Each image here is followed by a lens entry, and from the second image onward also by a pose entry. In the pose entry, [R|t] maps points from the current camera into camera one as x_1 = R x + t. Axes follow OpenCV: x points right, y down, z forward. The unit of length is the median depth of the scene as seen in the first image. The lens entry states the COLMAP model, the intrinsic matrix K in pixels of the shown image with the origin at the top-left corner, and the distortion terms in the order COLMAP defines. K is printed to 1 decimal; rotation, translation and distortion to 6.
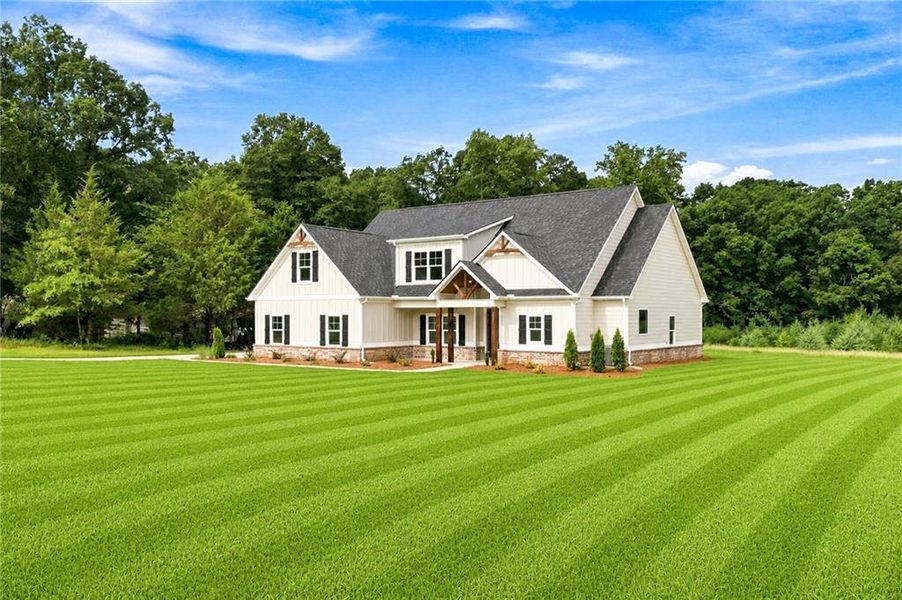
lens RADIAL K [[799.2, 0, 468.6], [0, 799.2, 302.5], [0, 0, 1]] dist [0.001782, 0.001405]
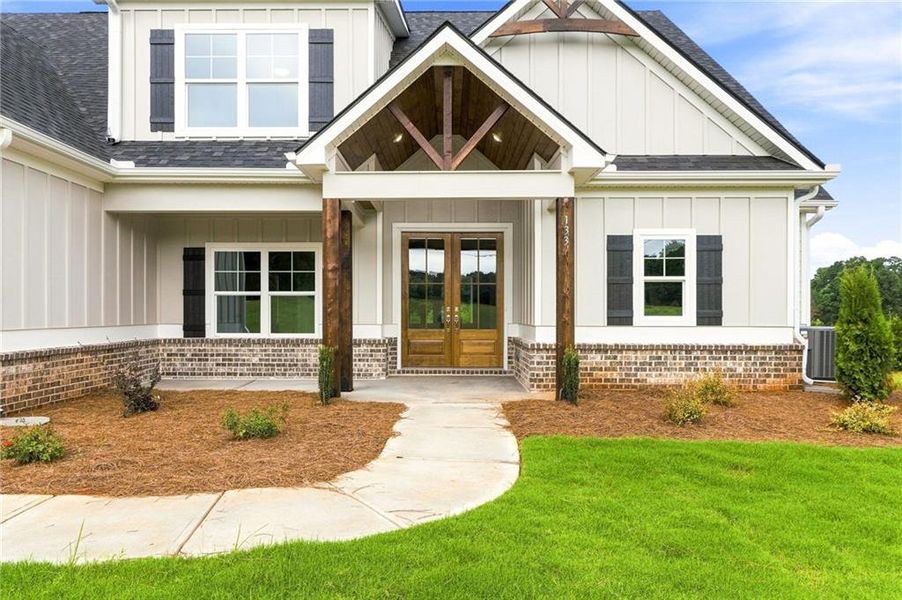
lens RADIAL K [[583.6, 0, 427.4], [0, 583.6, 304.4], [0, 0, 1]] dist [0.002288, 0.000983]
pose [[0.821042, 0.008695, 0.570801, -0.122023], [-0.007713, 0.999962, -0.004137, 0.041699], [-0.570815, -0.001006, 0.821078, 0.784613]]
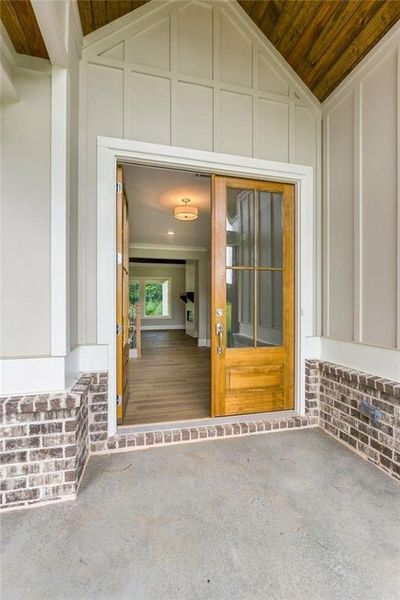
lens RADIAL K [[256.6, 0, 189.8], [0, 256.6, 306.3], [0, 0, 1]] dist [0.000884, 0.000304]
pose [[0.653827, 0.001899, 0.756641, -0.010831], [-0.010030, 0.999931, 0.006157, 0.040693], [-0.756577, -0.011614, 0.653801, 0.962864]]
